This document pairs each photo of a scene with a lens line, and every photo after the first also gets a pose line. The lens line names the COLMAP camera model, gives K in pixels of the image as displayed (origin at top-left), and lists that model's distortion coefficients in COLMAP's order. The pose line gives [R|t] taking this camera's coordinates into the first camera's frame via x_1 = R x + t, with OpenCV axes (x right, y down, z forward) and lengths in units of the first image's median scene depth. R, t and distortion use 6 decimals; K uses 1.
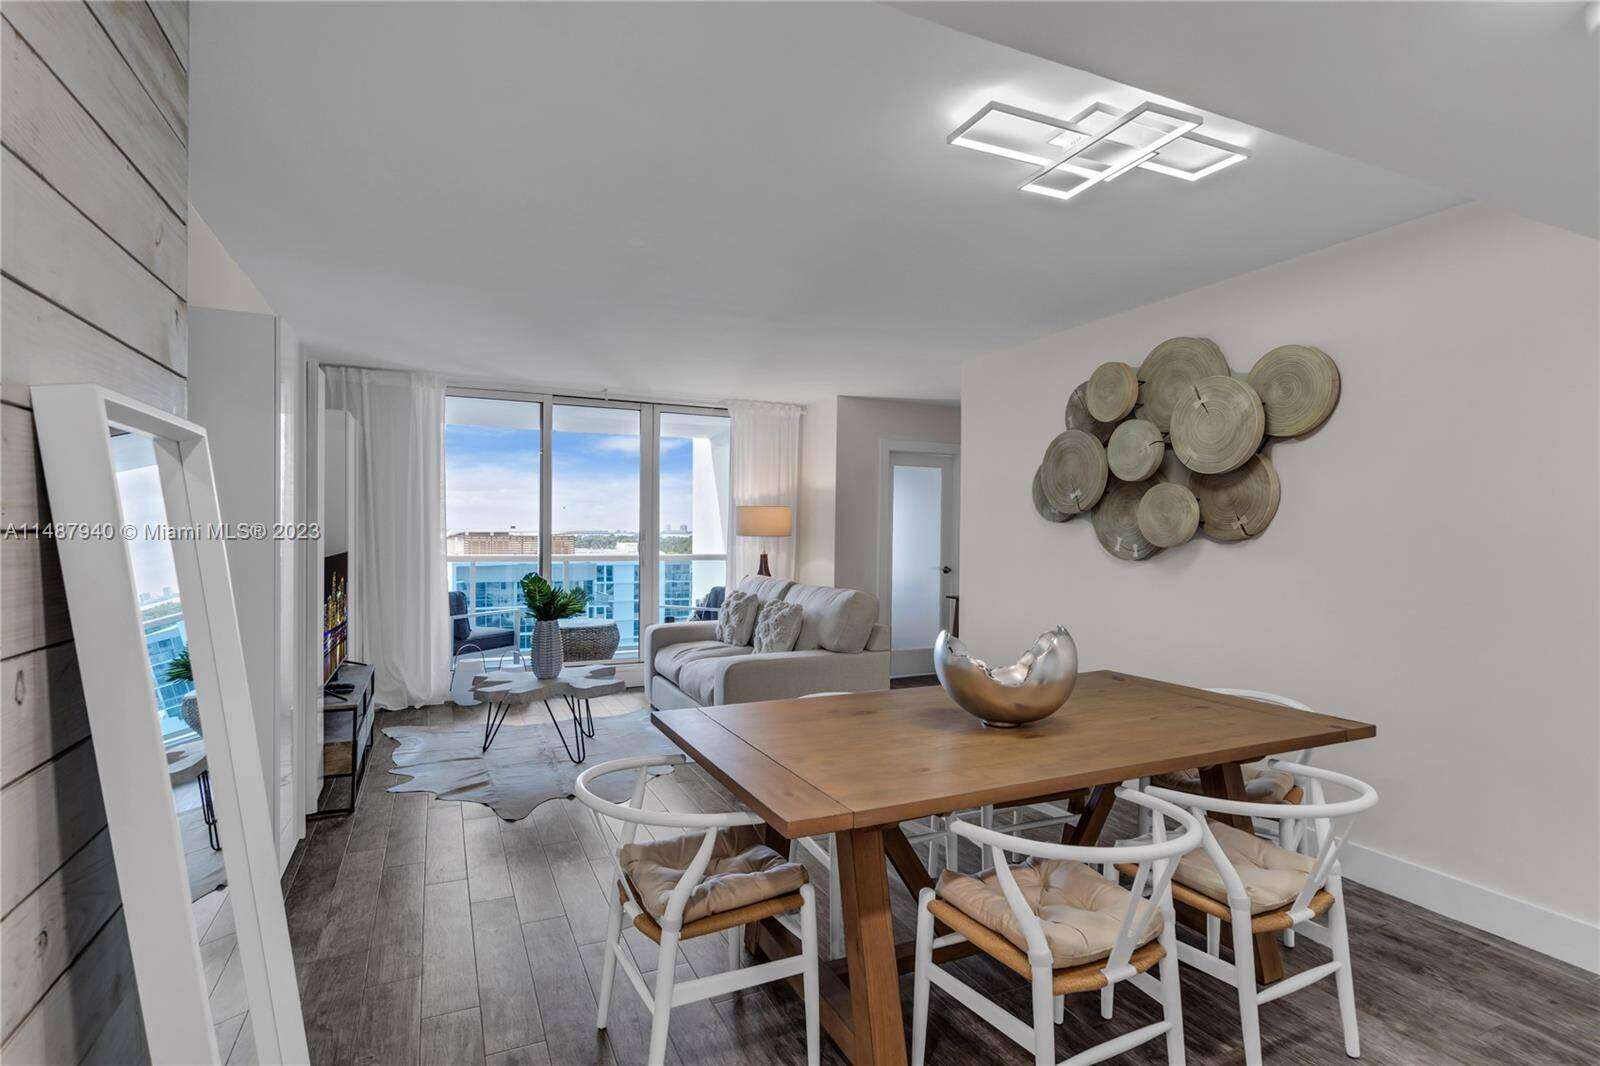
lens RADIAL K [[783.1, 0, 795.5], [0, 783.1, 546.4], [0, 0, 1]] dist [0.001498, 0.000070]
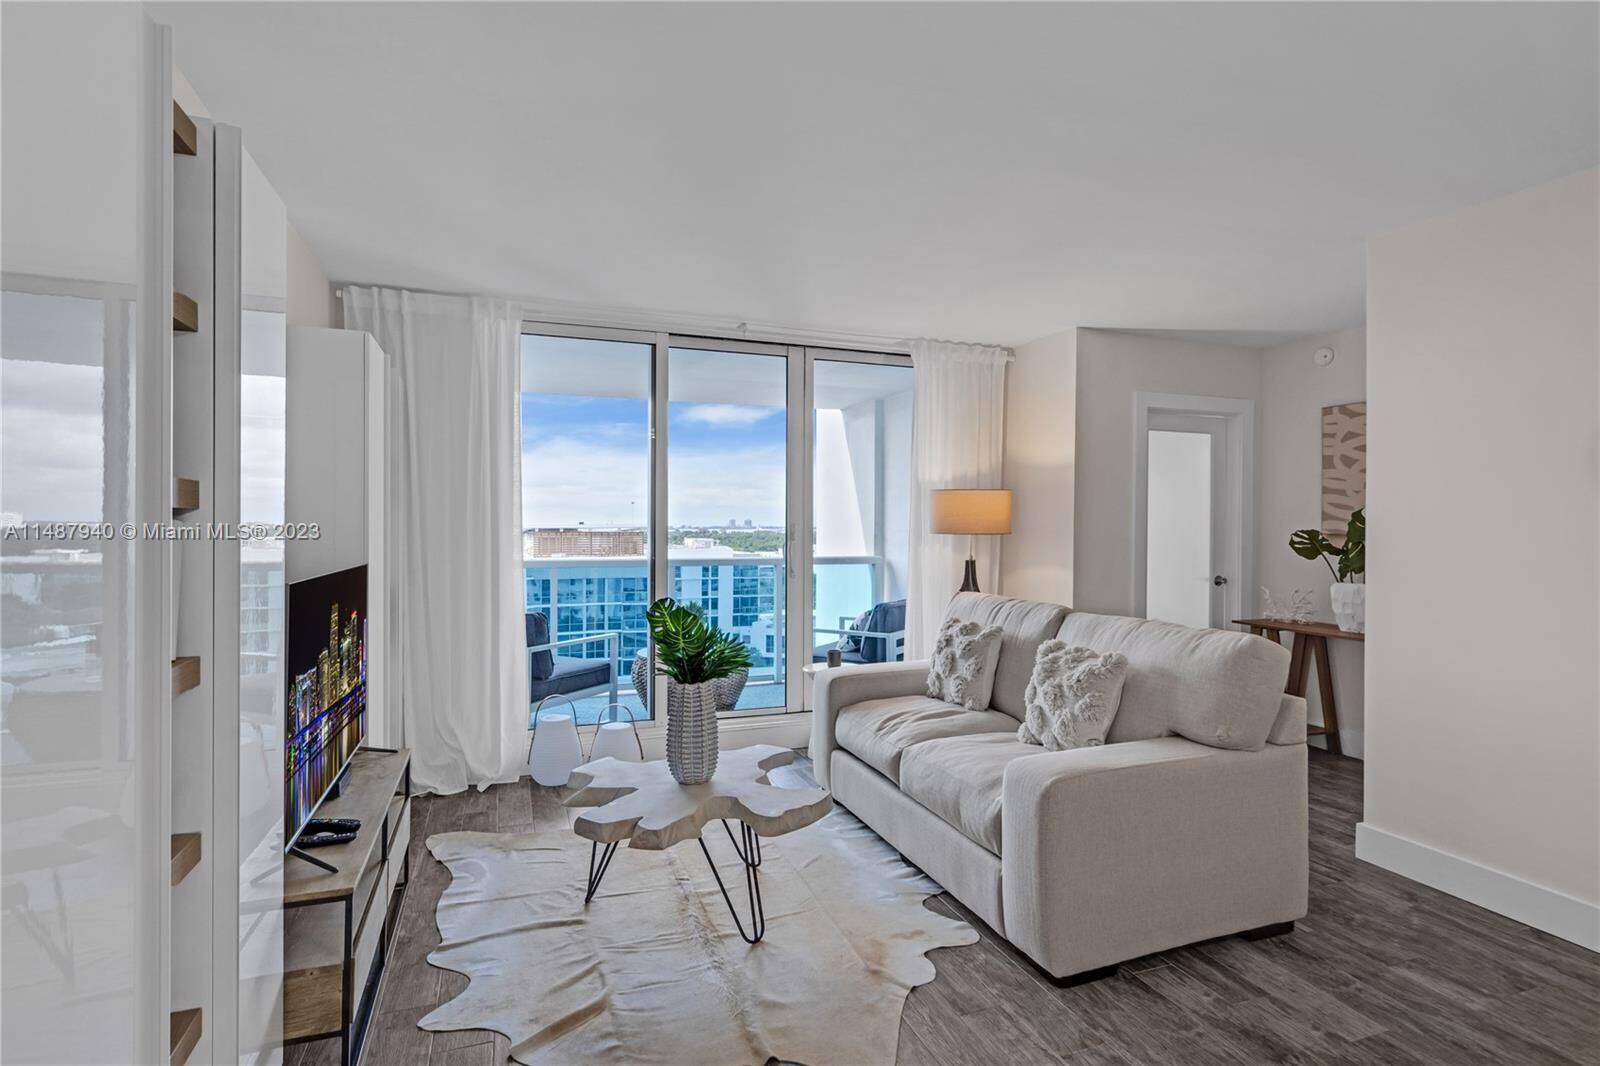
lens RADIAL K [[795.0, 0, 800.0], [0, 795.0, 533.0], [0, 0, 1]] dist [-0.000222, -0.000085]
pose [[0.997076, -0.004345, -0.076289, -0.146067], [0.003557, 0.999939, -0.010463, -0.007358], [0.076329, 0.010161, 0.997031, 0.315416]]
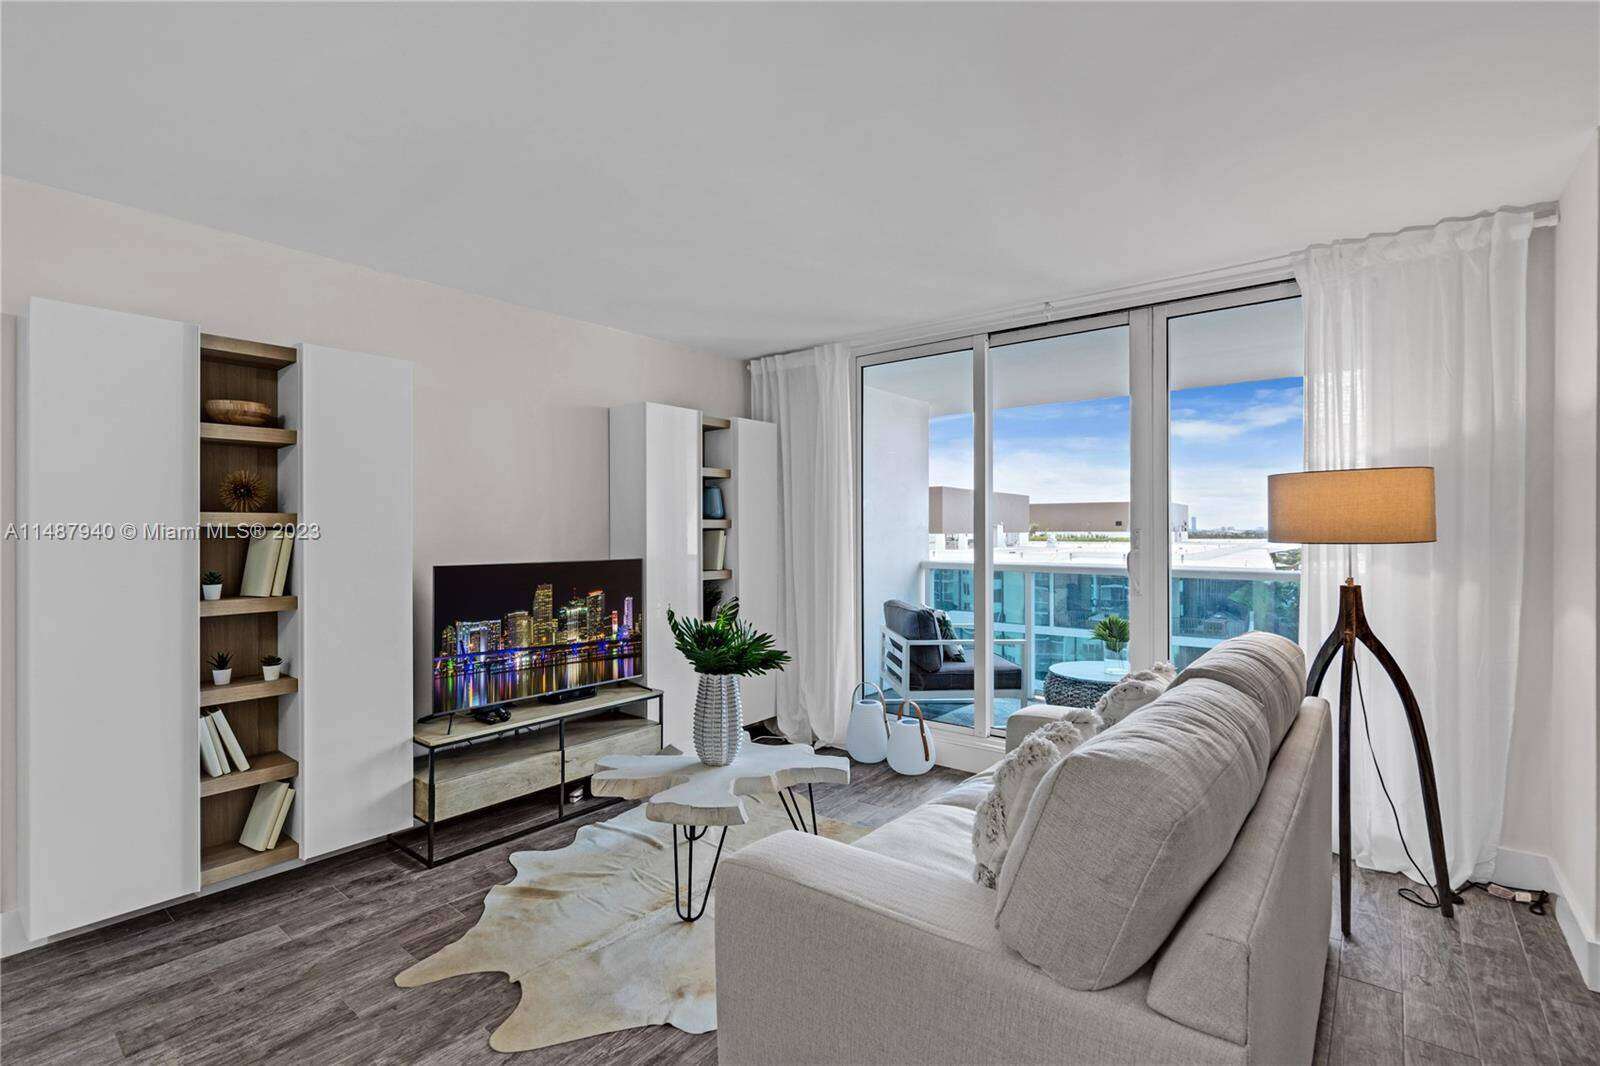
lens RADIAL K [[737.8, 0, 800.0], [0, 737.8, 533.0], [0, 0, 1]] dist [0.000414, -0.000336]
pose [[0.444796, -0.004667, -0.895620, 0.198864], [-0.009423, 0.999907, -0.009891, -0.012831], [0.895583, 0.012839, 0.444710, 0.597746]]
